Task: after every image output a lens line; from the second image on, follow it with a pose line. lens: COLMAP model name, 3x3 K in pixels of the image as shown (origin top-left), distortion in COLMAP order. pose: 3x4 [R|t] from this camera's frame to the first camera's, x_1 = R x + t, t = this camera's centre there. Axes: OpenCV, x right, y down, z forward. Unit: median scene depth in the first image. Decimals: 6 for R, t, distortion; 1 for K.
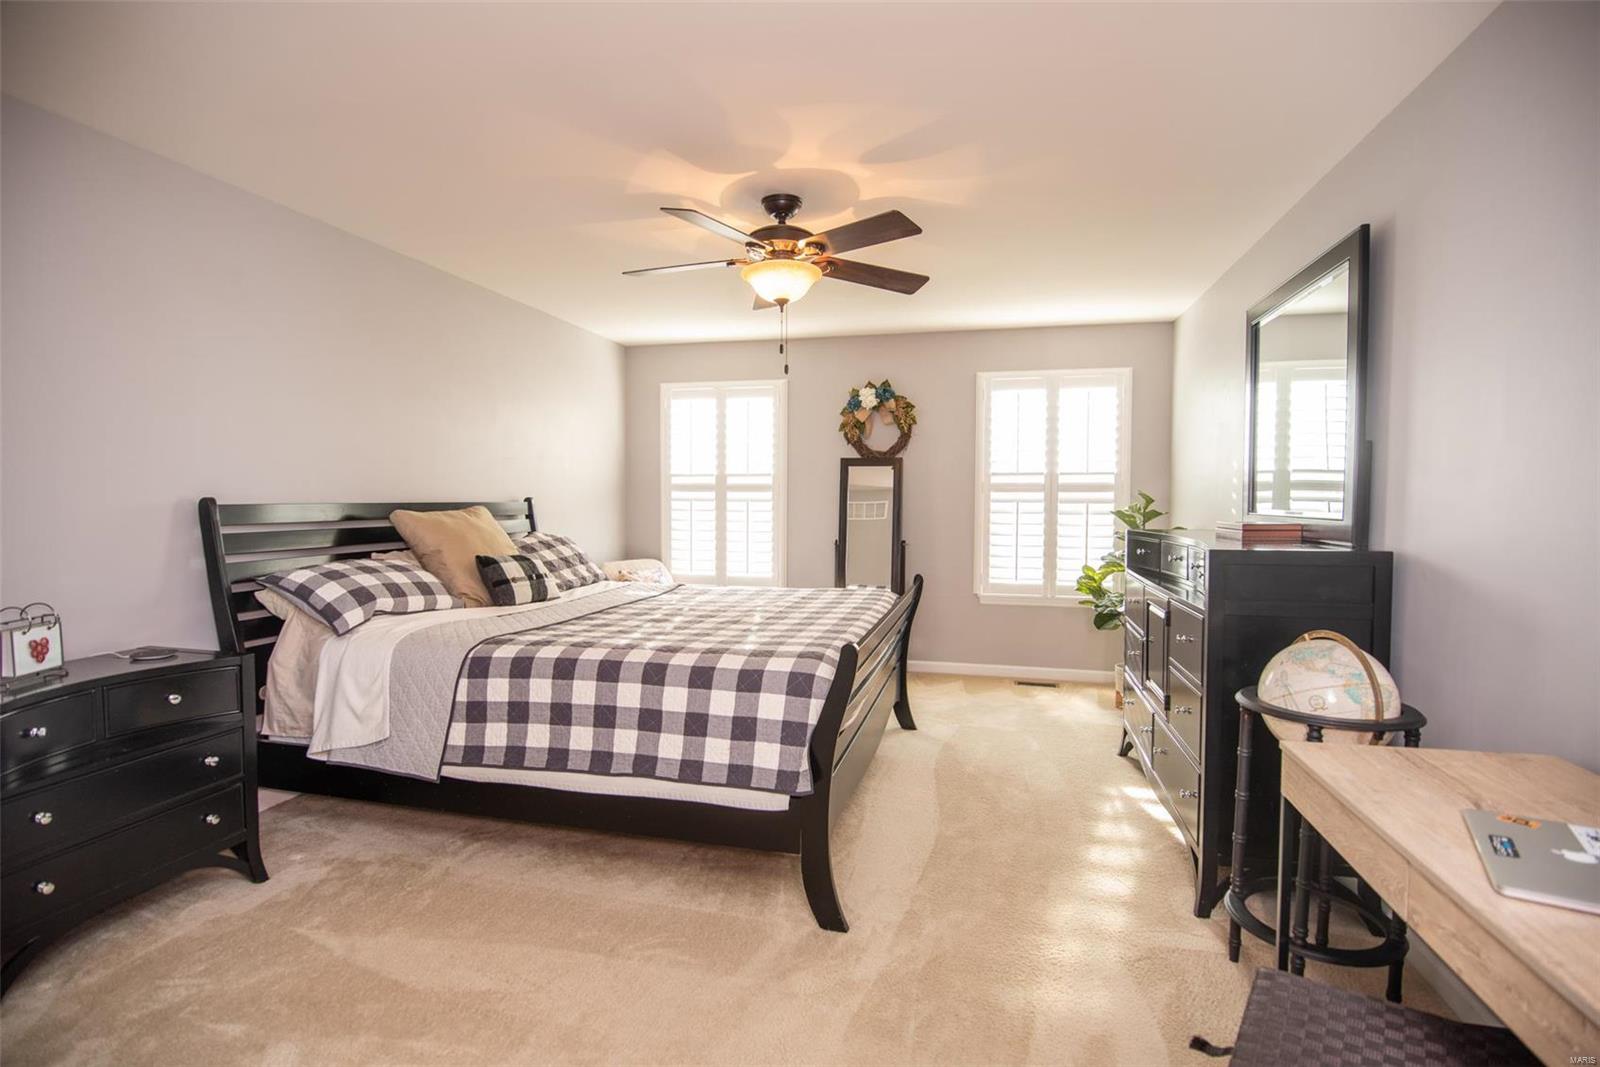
lens RADIAL K [[825.9, 0, 800.1], [0, 825.9, 497.6], [0, 0, 1]] dist [-0.000963, -0.000137]
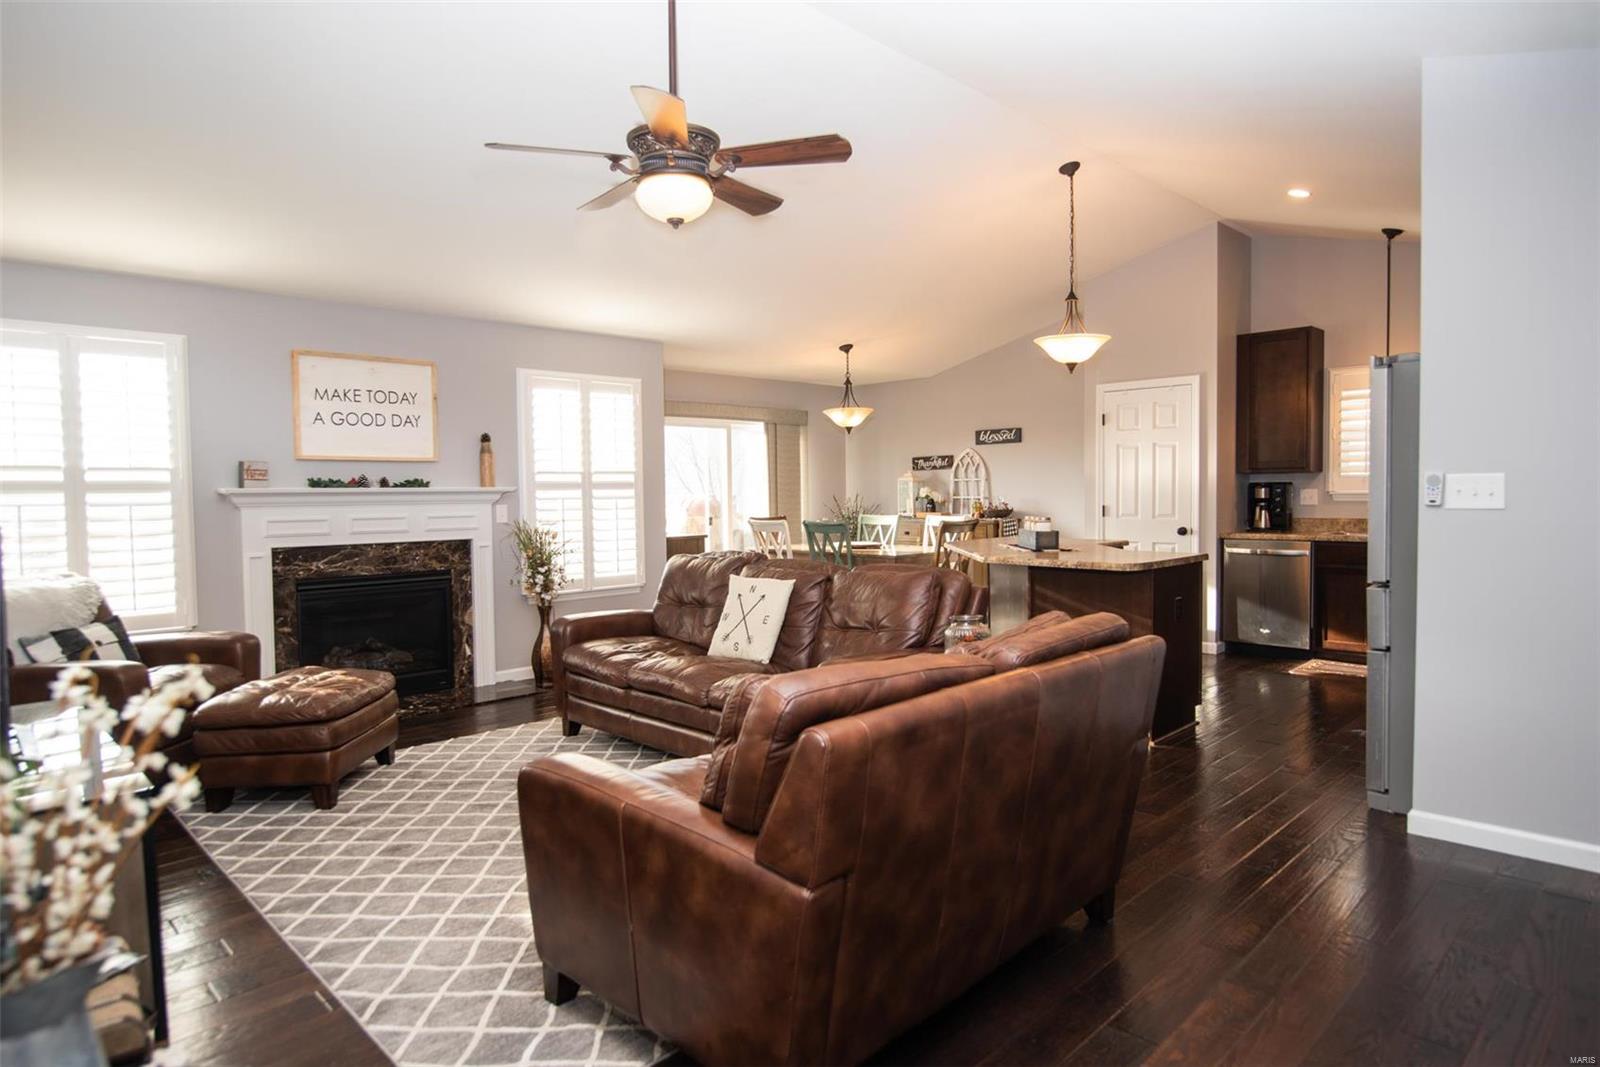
lens RADIAL K [[931.1, 0, 800.0], [0, 931.1, 533.5], [0, 0, 1]] dist [0.000578, 0.000130]
pose [[0.536626, -0.043993, 0.842672, -0.558010], [0.011778, 0.998933, 0.044651, -0.000986], [-0.843738, -0.014036, 0.536572, 0.134975]]
